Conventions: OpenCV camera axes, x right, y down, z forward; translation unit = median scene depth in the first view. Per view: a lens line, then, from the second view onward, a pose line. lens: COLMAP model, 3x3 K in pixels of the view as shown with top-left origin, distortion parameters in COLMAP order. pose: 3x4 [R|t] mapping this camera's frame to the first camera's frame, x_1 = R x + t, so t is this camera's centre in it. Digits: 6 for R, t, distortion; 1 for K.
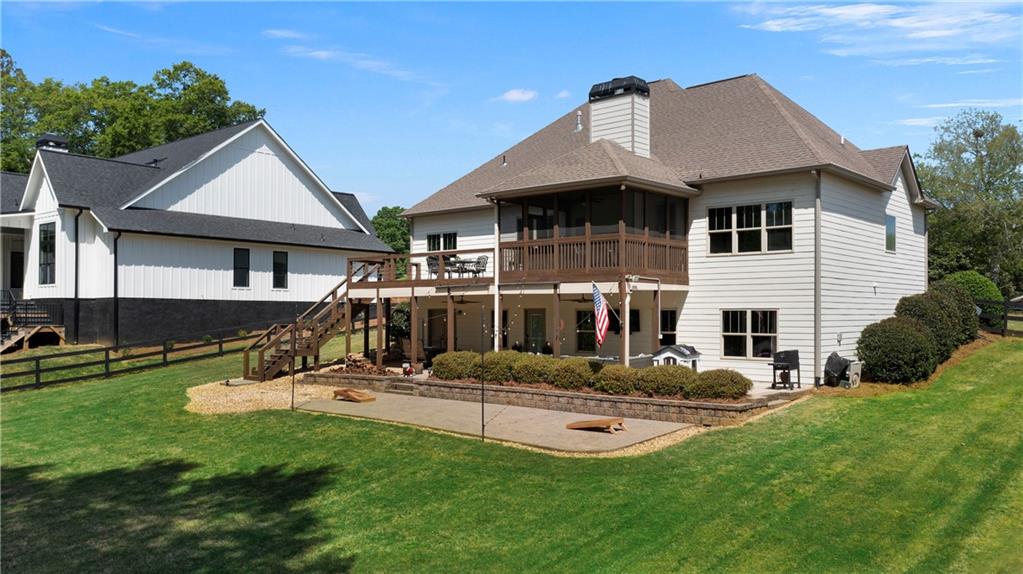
lens RADIAL K [[826.9, 0, 511.5], [0, 826.9, 287.0], [0, 0, 1]] dist [-0.000821, 0.001217]
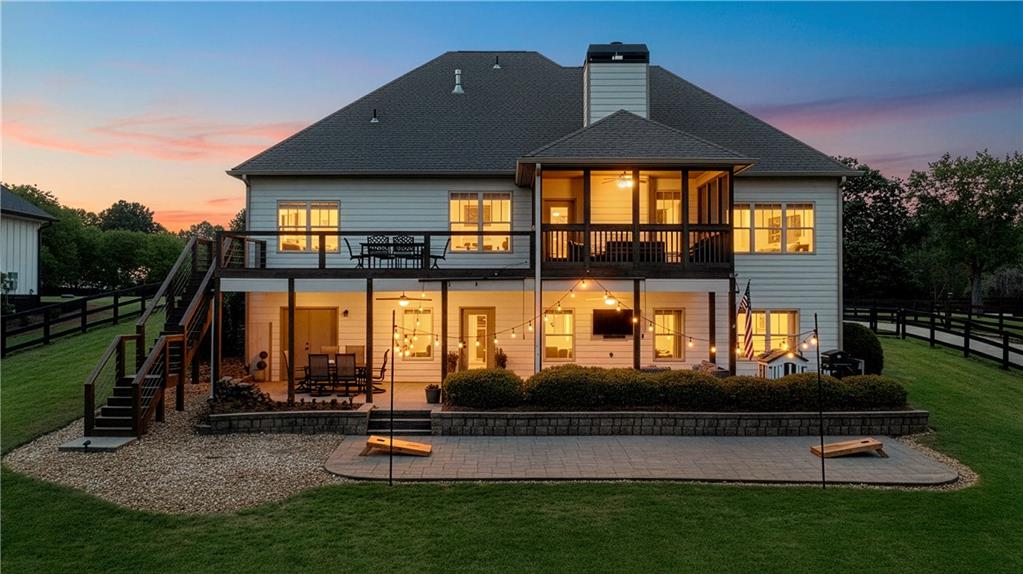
lens RADIAL K [[826.9, 0, 511.5], [0, 826.9, 287.0], [0, 0, 1]] dist [-0.000821, 0.001217]
pose [[0.741656, 0.021941, 0.670421, -0.494714], [-0.023462, 0.999702, -0.006763, 0.009214], [-0.670370, -0.010714, 0.741950, 0.411955]]
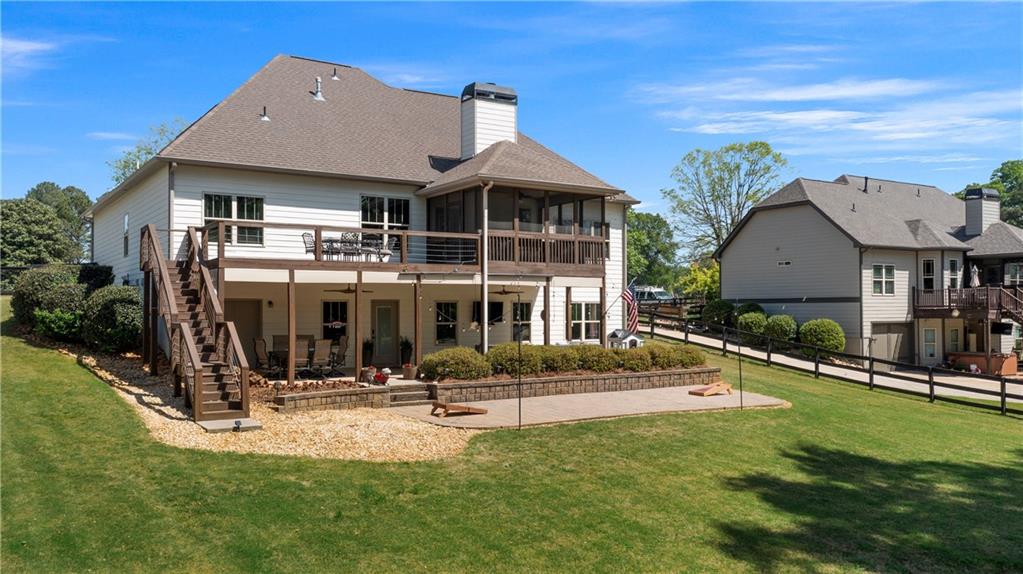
lens RADIAL K [[826.9, 0, 511.5], [0, 826.9, 287.0], [0, 0, 1]] dist [-0.000821, 0.001217]
pose [[0.253309, 0.025880, 0.967039, -0.894162], [-0.027129, 0.999439, -0.019640, 0.028754], [-0.967005, -0.021259, 0.253869, 0.713768]]
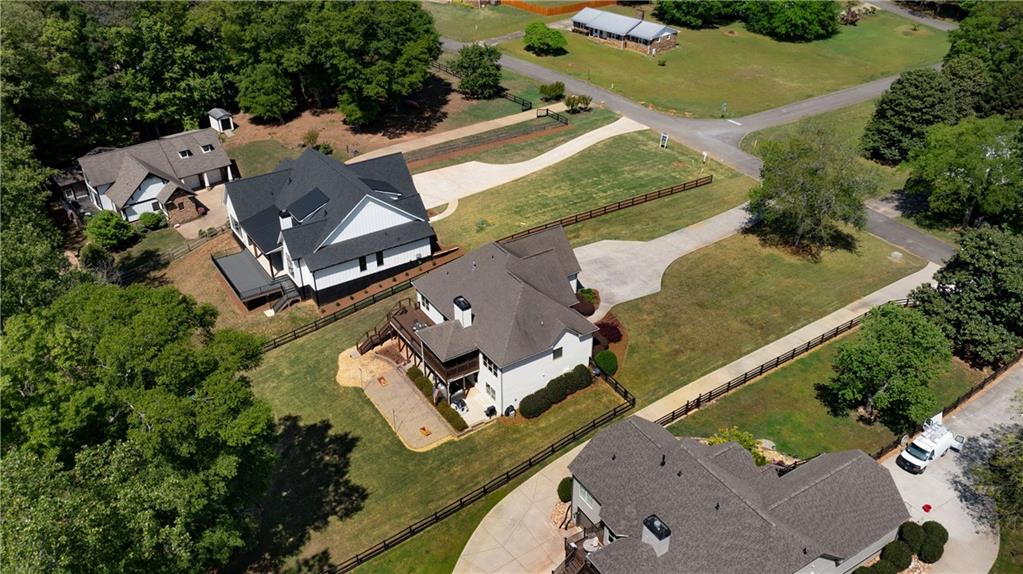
lens RADIAL K [[826.9, 0, 511.5], [0, 826.9, 287.0], [0, 0, 1]] dist [-0.000821, 0.001217]
pose [[0.959779, 0.144901, -0.240473, 0.925976], [0.013612, 0.831497, 0.555362, -1.774821], [0.280425, -0.536298, 0.796081, -1.137411]]
